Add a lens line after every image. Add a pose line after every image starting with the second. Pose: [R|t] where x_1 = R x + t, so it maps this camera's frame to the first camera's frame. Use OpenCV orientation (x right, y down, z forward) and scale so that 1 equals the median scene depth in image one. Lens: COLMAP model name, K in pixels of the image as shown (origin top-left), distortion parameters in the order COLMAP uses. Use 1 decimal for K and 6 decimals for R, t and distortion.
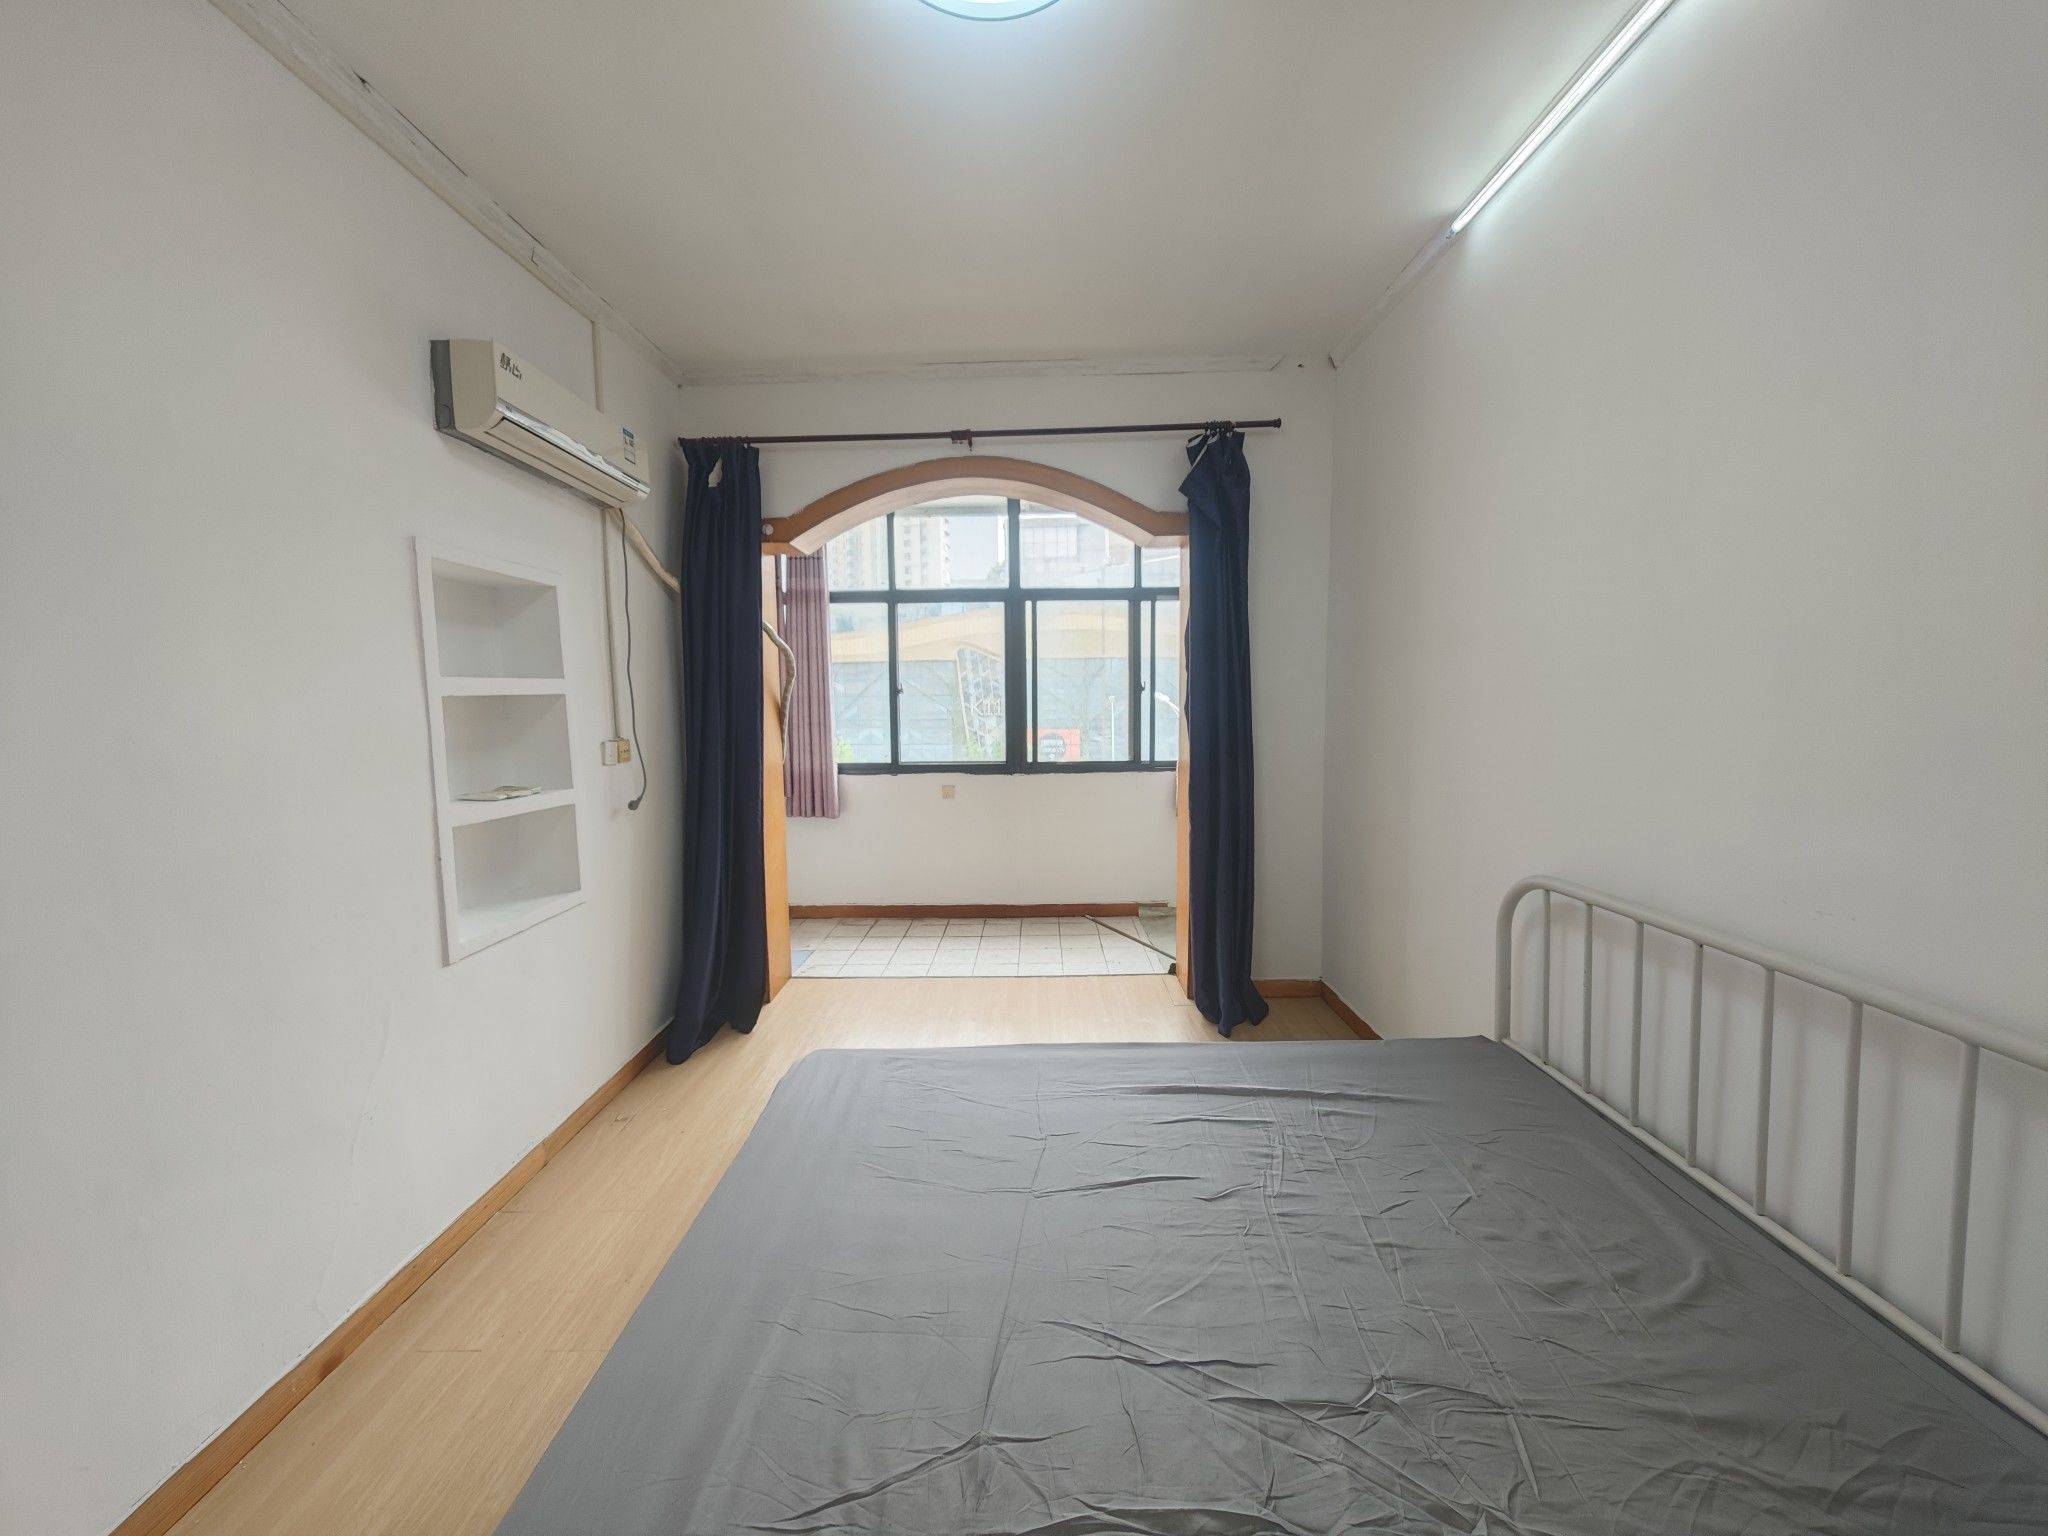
lens RADIAL K [[723.5, 0, 1025.8], [0, 723.5, 756.7], [0, 0, 1]] dist [-0.000850, 0.000014]
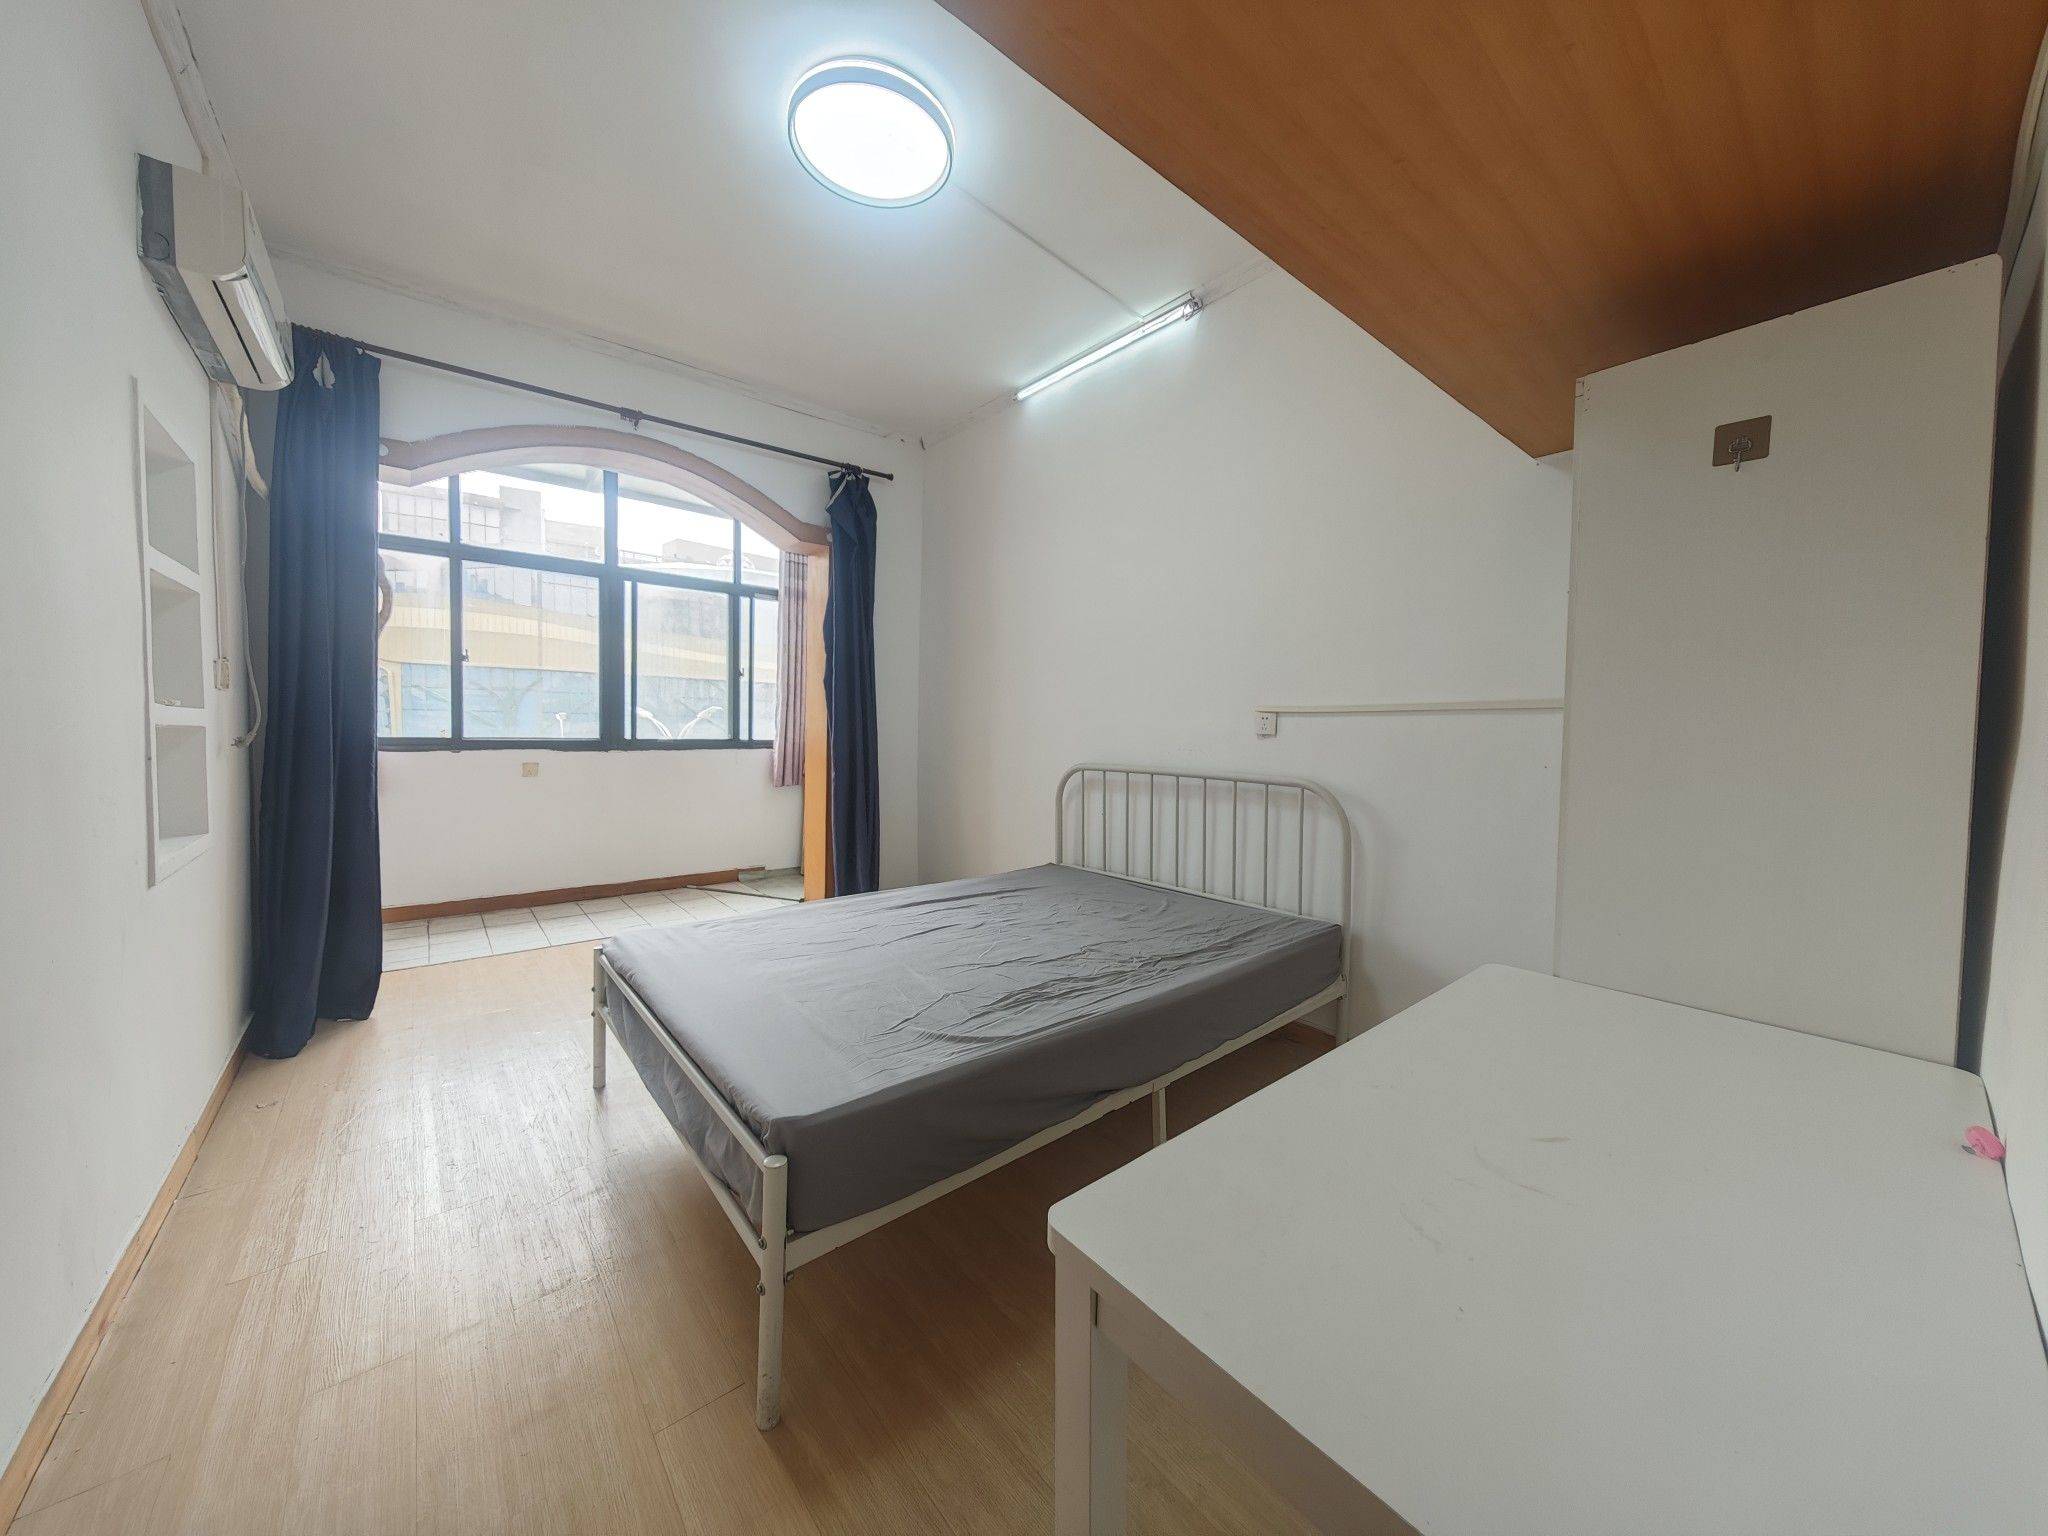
lens RADIAL K [[723.5, 0, 1025.8], [0, 723.5, 758.1], [0, 0, 1]] dist [-0.000850, 0.000014]
pose [[0.758798, -0.002194, 0.651322, -0.352323], [0.026515, 0.999269, -0.027524, 0.116423], [-0.650786, 0.038155, 0.758302, -0.186007]]
